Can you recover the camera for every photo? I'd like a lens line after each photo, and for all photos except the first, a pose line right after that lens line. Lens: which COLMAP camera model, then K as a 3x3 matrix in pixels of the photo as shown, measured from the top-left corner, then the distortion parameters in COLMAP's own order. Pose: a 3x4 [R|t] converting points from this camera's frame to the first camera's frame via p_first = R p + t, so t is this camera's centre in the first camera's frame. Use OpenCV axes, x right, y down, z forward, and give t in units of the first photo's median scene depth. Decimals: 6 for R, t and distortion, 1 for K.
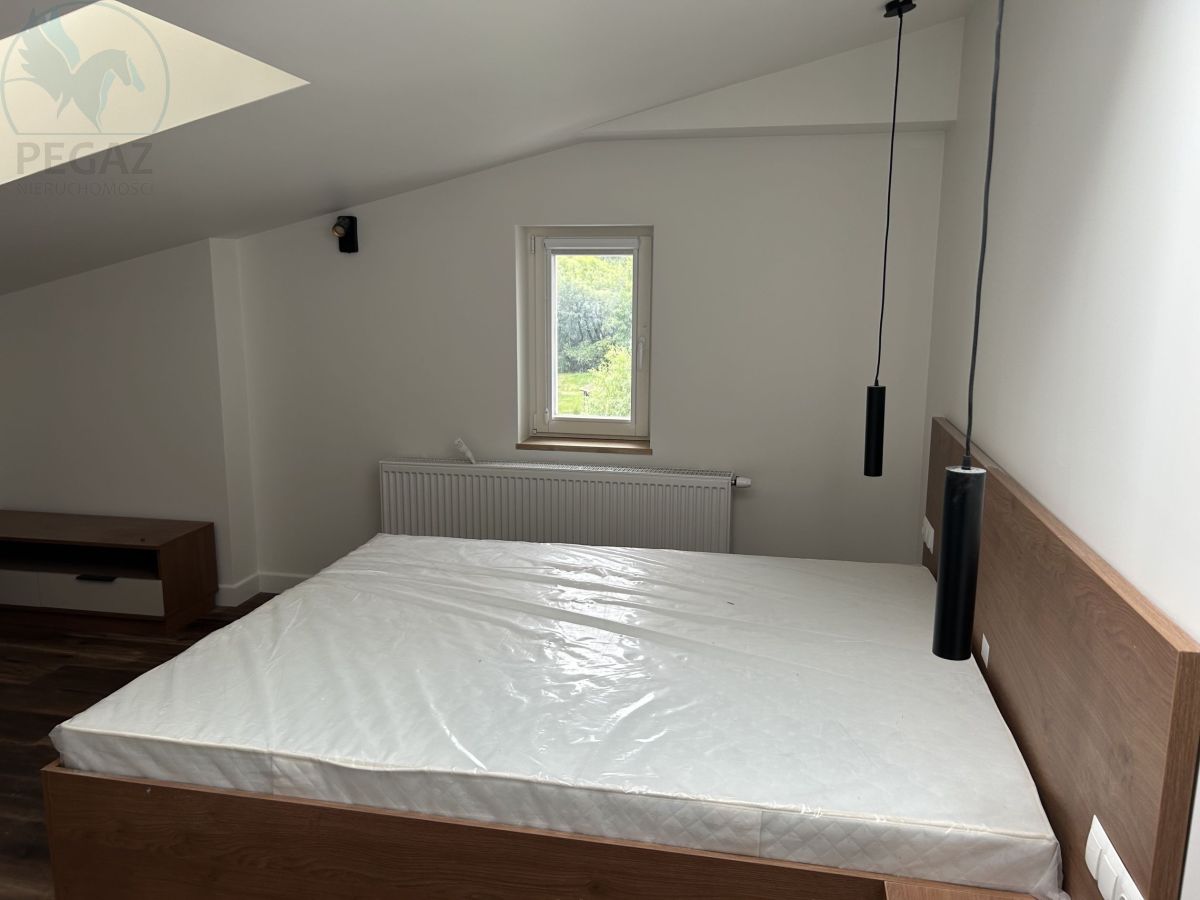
lens RADIAL K [[902.5, 0, 603.0], [0, 902.5, 452.9], [0, 0, 1]] dist [0.013296, -0.011067]
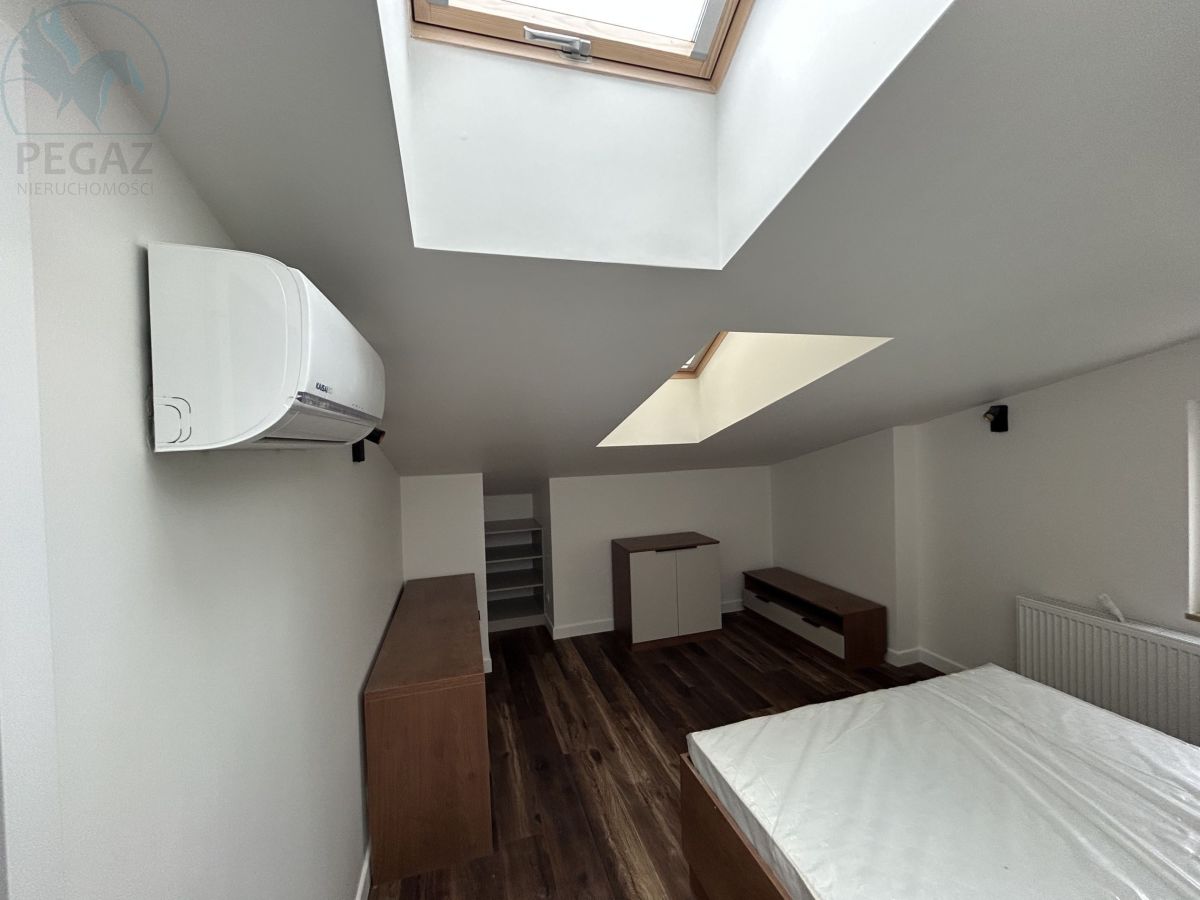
lens RADIAL K [[480.0, 0, 600.6], [0, 480.0, 448.5], [0, 0, 1]] dist [-0.000241, -0.000084]
pose [[0.478953, -0.009625, -0.877788, 0.063326], [-0.124058, 0.989162, -0.078537, -0.070312], [0.869030, 0.146512, 0.472568, 0.157300]]
